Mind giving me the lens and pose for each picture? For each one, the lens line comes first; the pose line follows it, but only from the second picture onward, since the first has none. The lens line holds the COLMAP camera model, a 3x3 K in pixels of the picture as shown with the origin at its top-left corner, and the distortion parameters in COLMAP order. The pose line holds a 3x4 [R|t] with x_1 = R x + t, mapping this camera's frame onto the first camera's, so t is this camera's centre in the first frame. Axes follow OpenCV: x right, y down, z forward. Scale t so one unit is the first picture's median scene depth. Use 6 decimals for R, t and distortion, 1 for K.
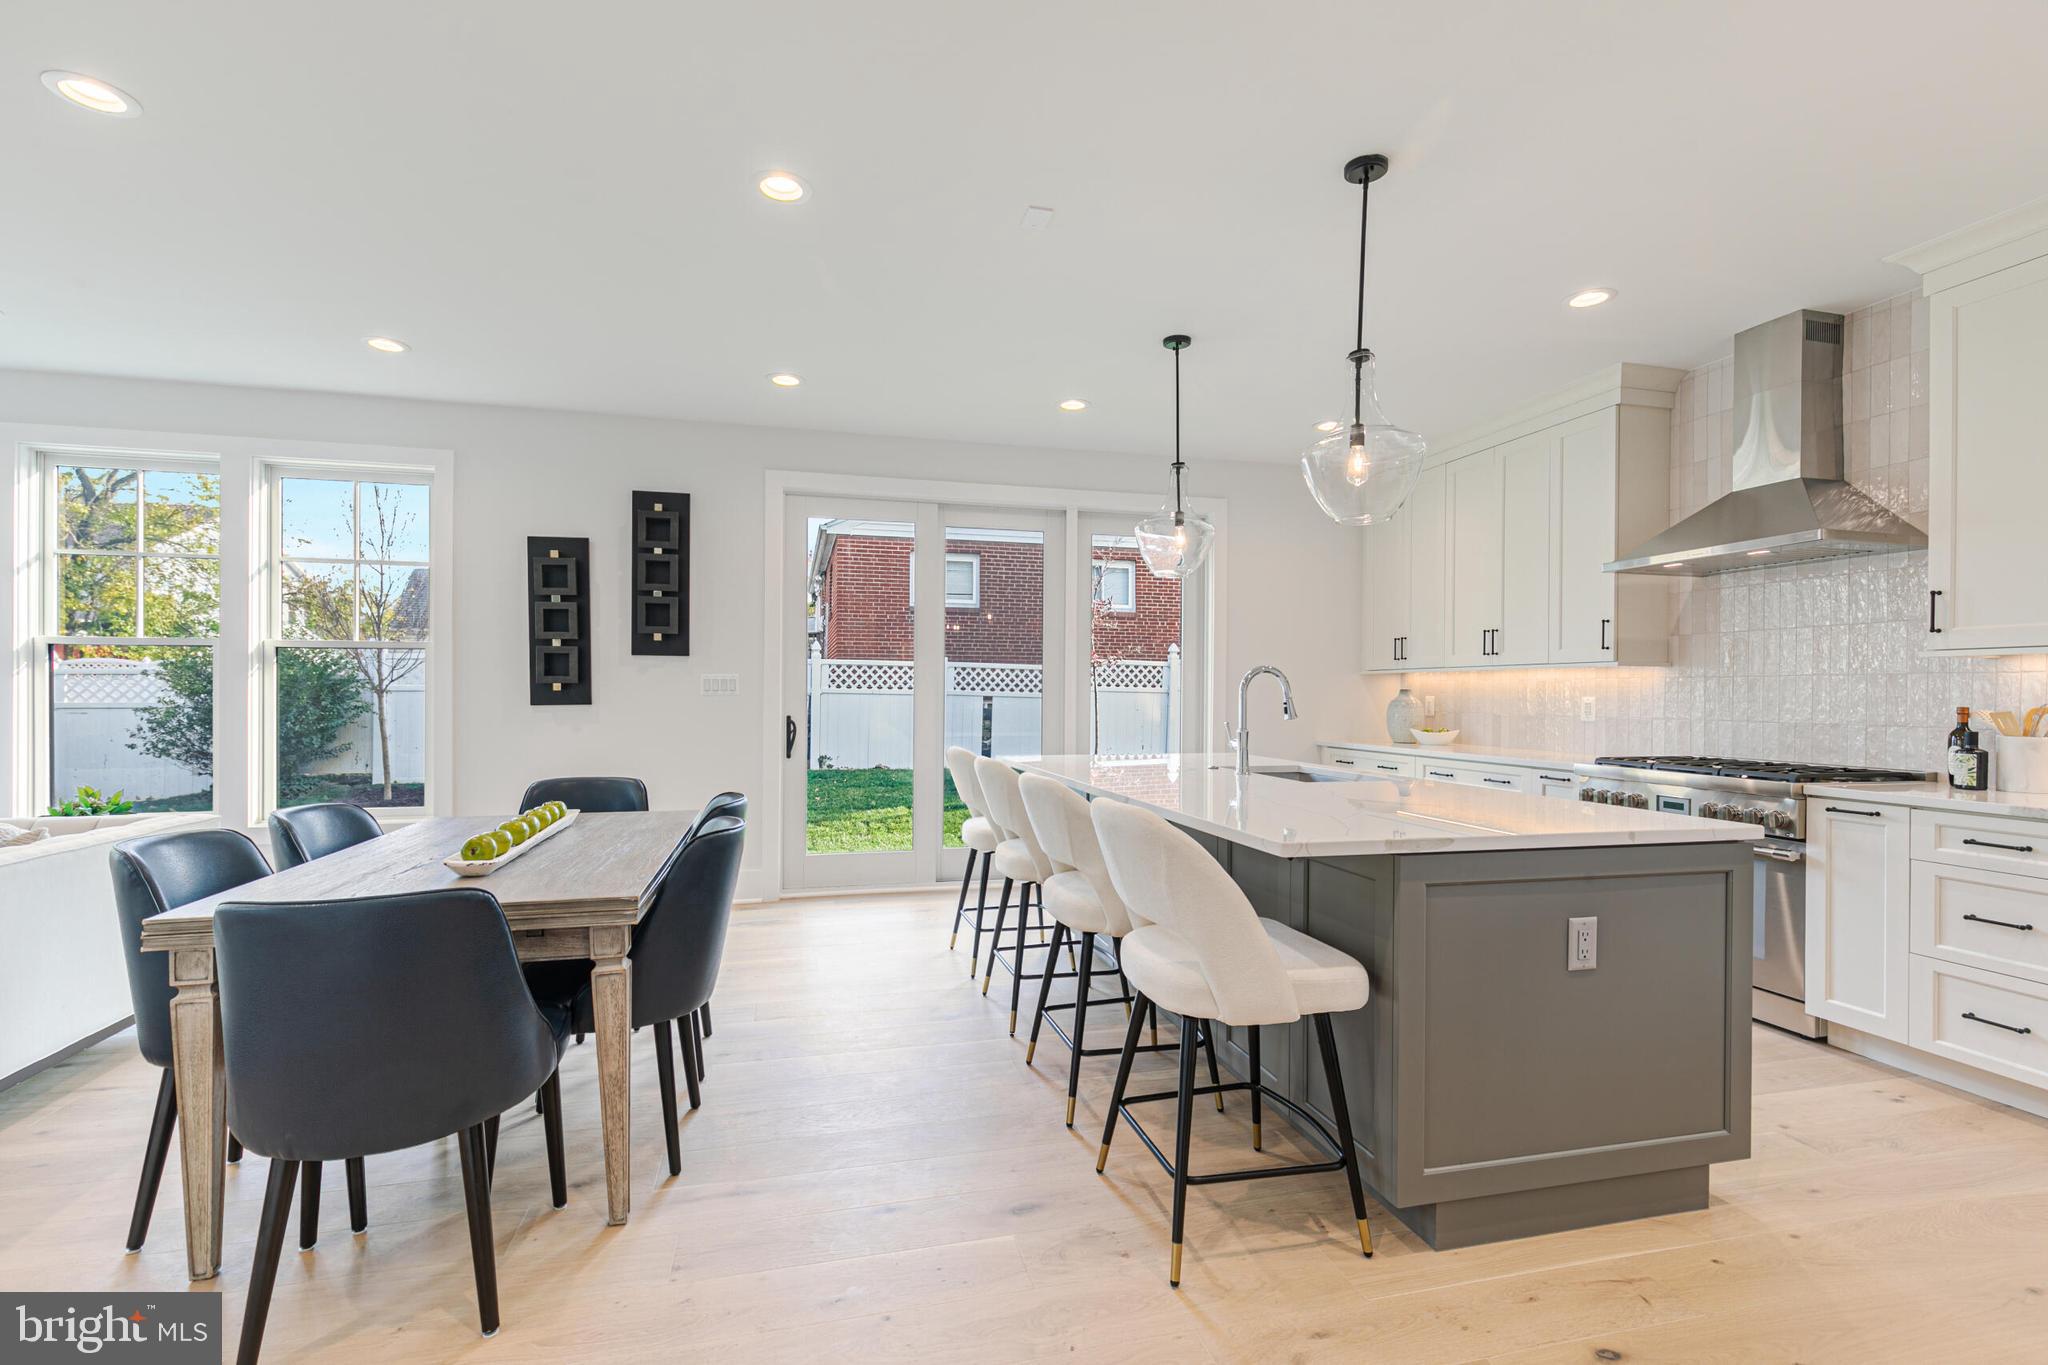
lens RADIAL K [[919.4, 0, 1015.6], [0, 919.4, 697.3], [0, 0, 1]] dist [0.005489, -0.000733]
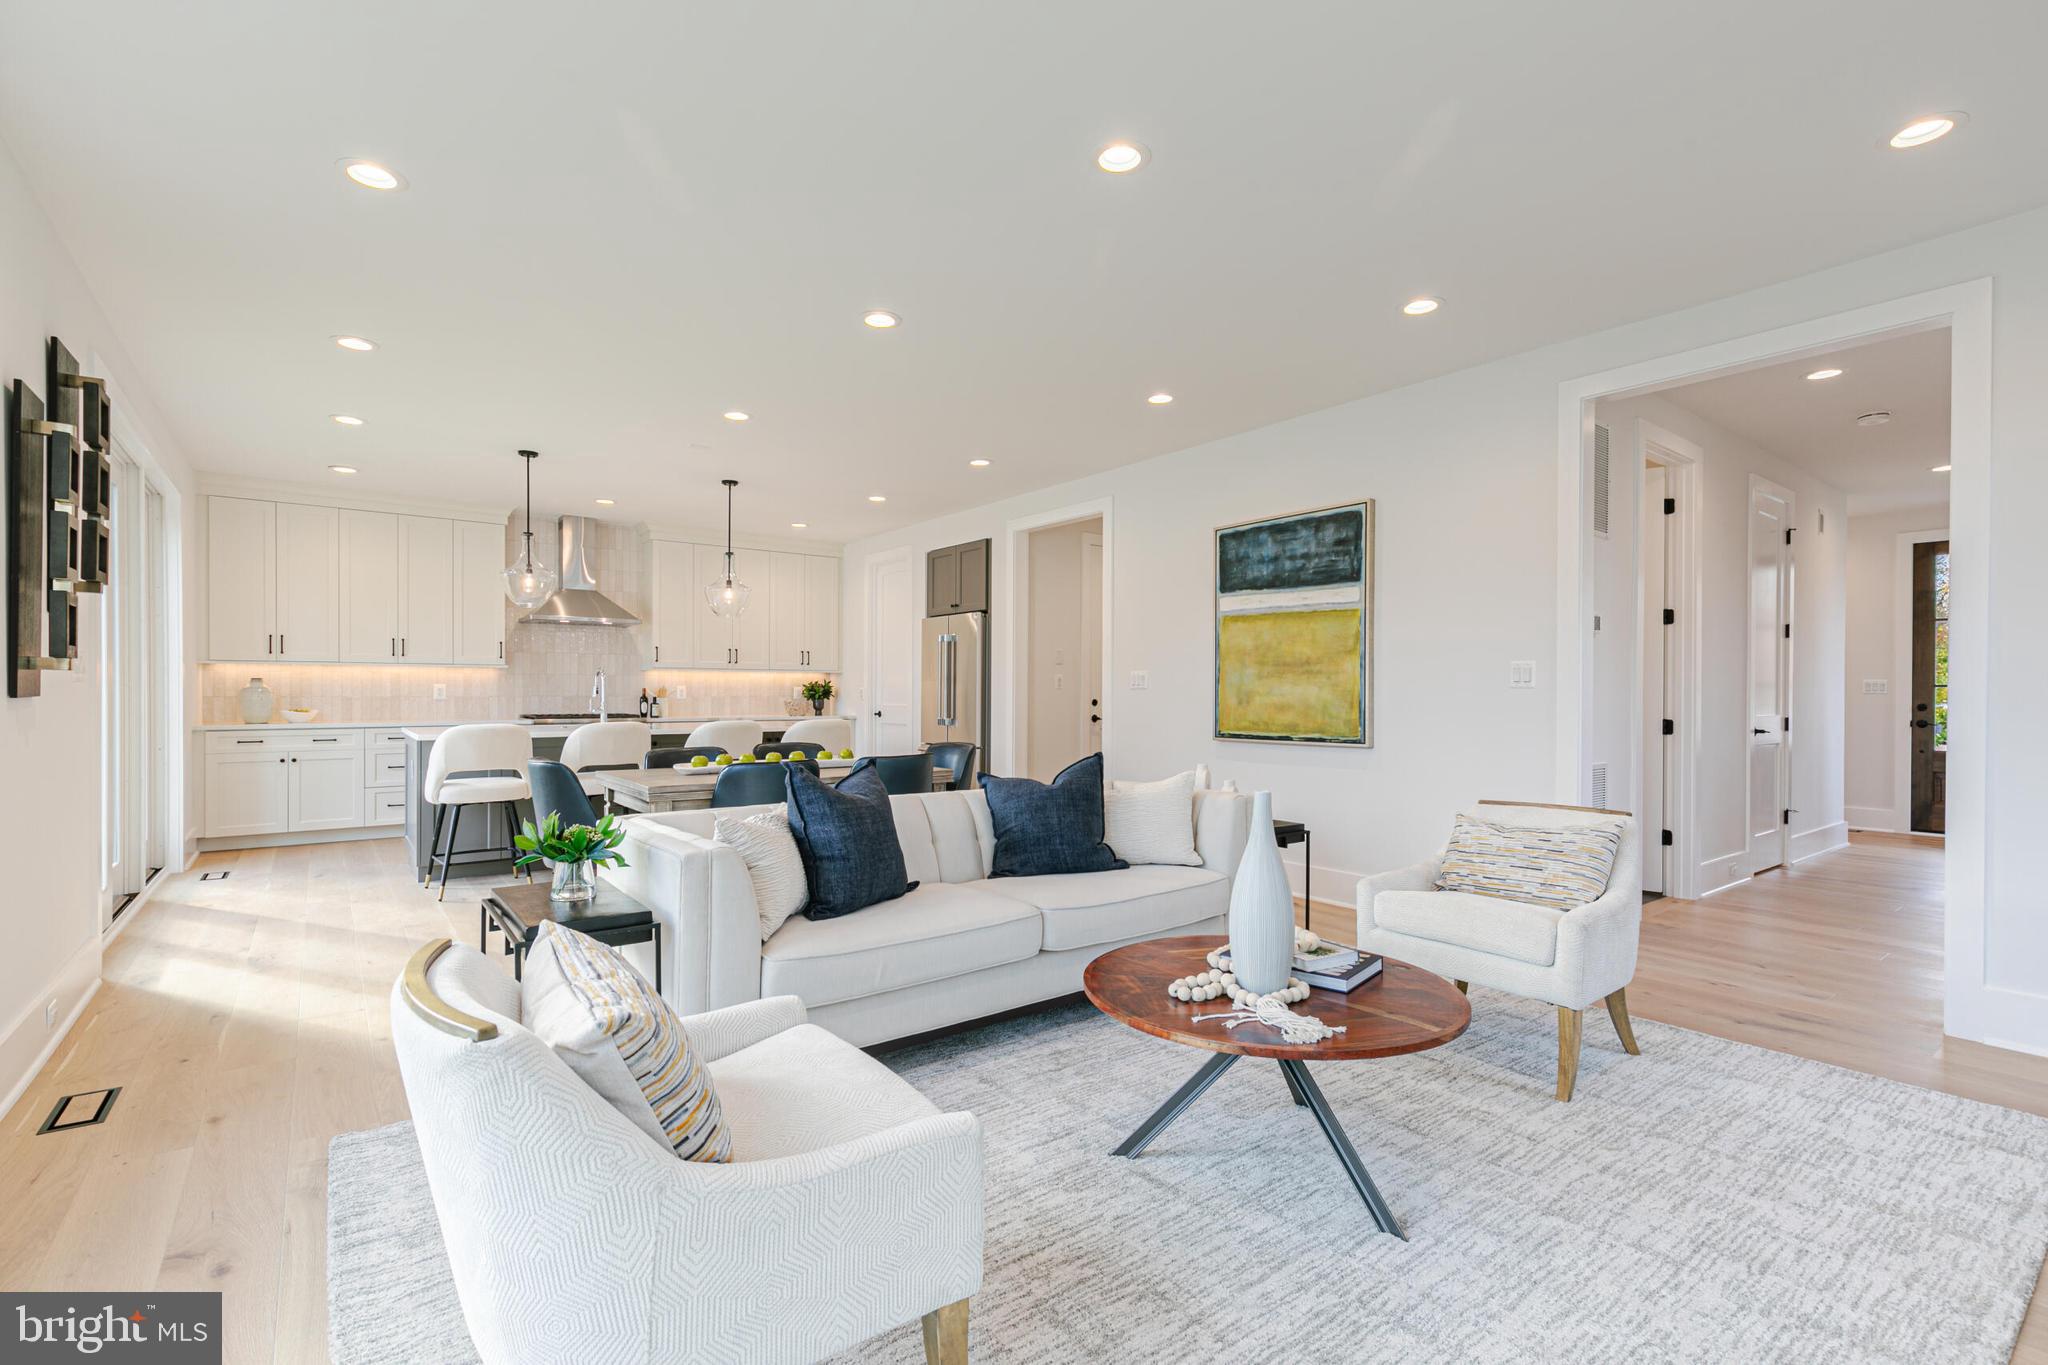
lens RADIAL K [[919.4, 0, 1022.4], [0, 919.4, 697.8], [0, 0, 1]] dist [0.005489, -0.000733]
pose [[-0.400298, -0.013981, 0.916278, -1.251721], [-0.000684, 0.999888, 0.014958, -0.001493], [-0.916385, 0.005361, -0.400262, 0.687616]]
